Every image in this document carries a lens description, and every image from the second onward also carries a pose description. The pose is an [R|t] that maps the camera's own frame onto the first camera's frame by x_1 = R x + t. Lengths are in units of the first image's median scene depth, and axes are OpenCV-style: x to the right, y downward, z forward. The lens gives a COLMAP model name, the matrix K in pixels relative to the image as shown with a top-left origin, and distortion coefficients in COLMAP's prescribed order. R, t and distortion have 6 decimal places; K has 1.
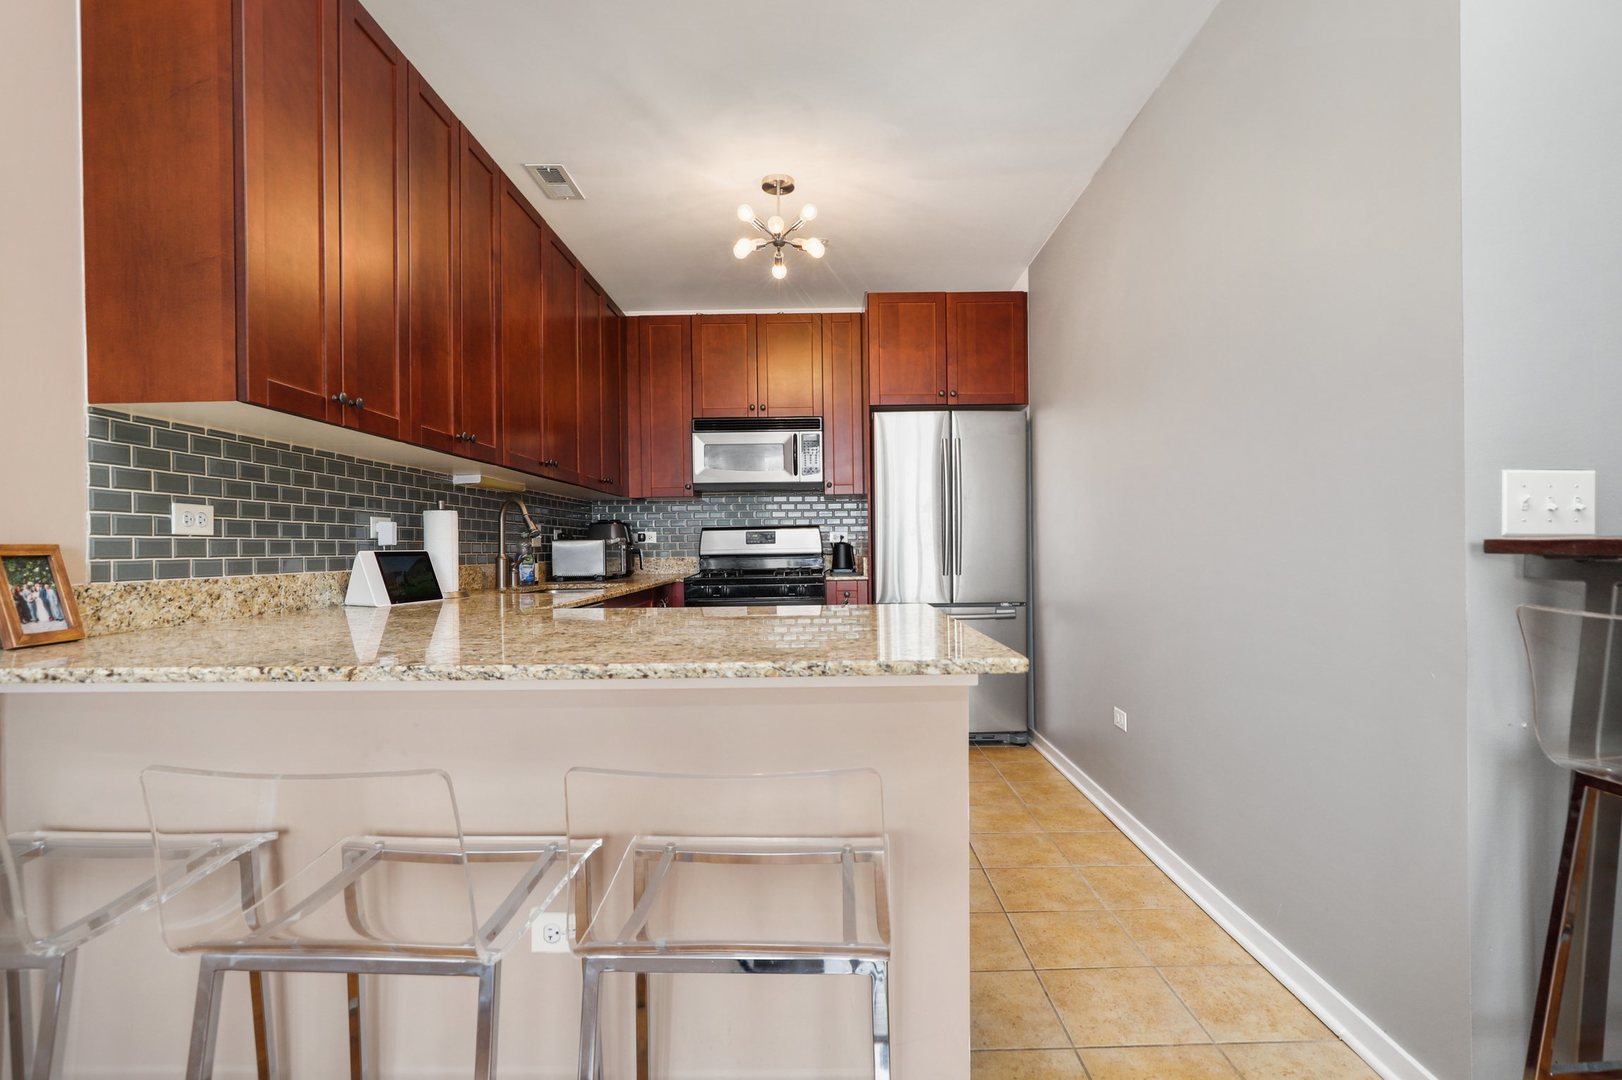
lens RADIAL K [[760.0, 0, 822.7], [0, 760.0, 546.8], [0, 0, 1]] dist [-0.029217, 0.000624]
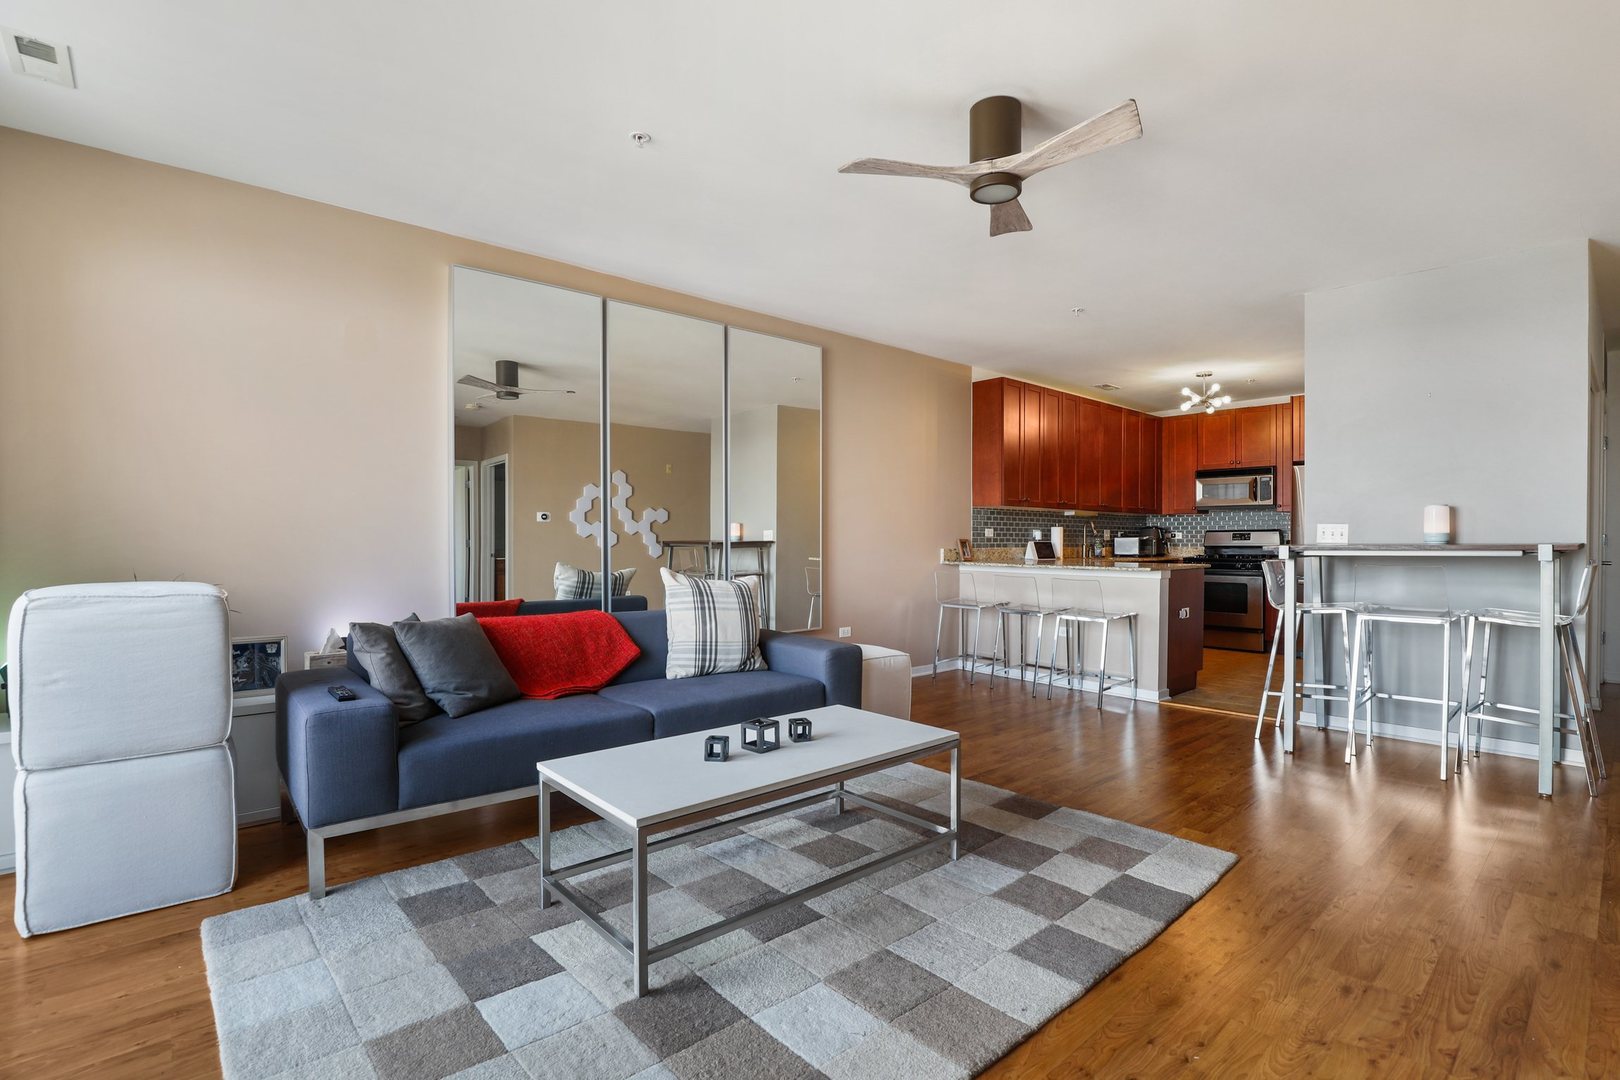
lens RADIAL K [[759.1, 0, 821.7], [0, 759.1, 546.8], [0, 0, 1]] dist [-0.029217, 0.000624]
pose [[0.666226, 0.022923, -0.745398, 0.628575], [-0.012308, 0.999729, 0.019744, -0.012857], [0.745649, -0.003980, 0.666327, -0.946643]]
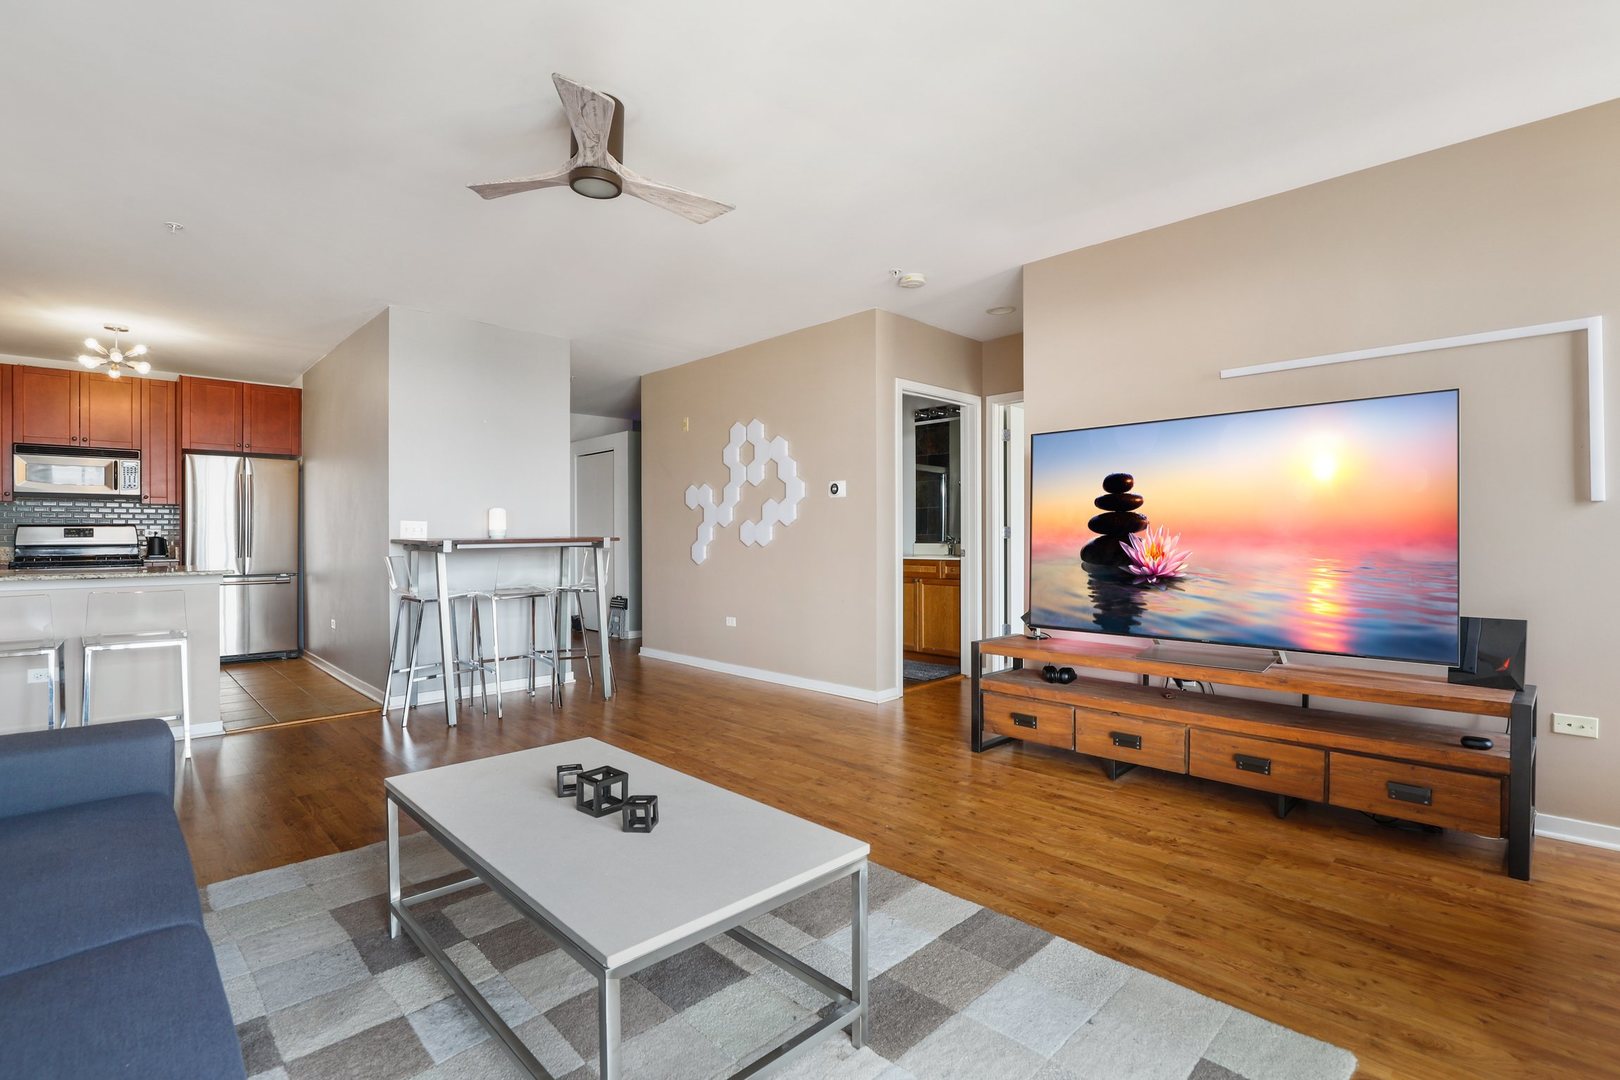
lens RADIAL K [[762.4, 0, 816.5], [0, 762.4, 533.4], [0, 0, 1]] dist [-0.021155, 0.000600]
pose [[0.721257, 0.009954, 0.692596, -0.064020], [-0.004043, 0.999940, -0.010162, -0.003331], [-0.692656, 0.004529, 0.721254, -1.005149]]
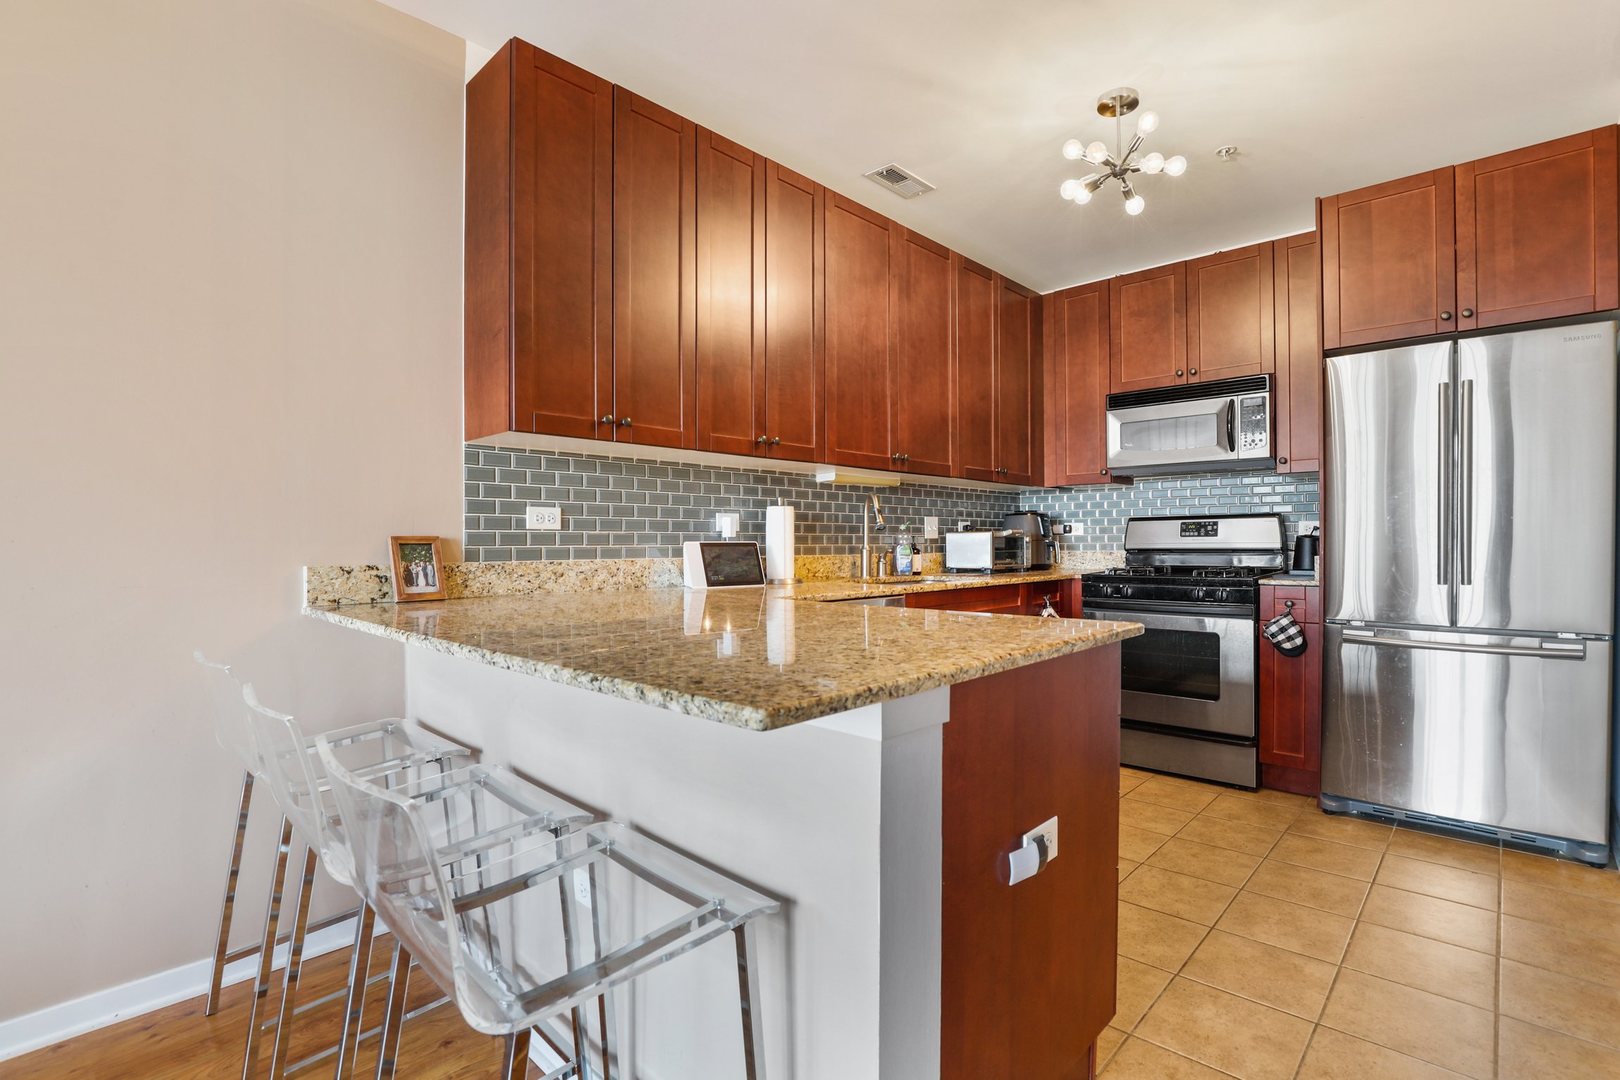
lens RADIAL K [[759.1, 0, 821.7], [0, 759.1, 546.8], [0, 0, 1]] dist [-0.029217, 0.000624]
pose [[0.730240, 0.013898, -0.683049, 0.204849], [-0.005580, 0.999881, 0.014379, -0.002838], [0.683168, -0.006689, 0.730231, 0.135357]]
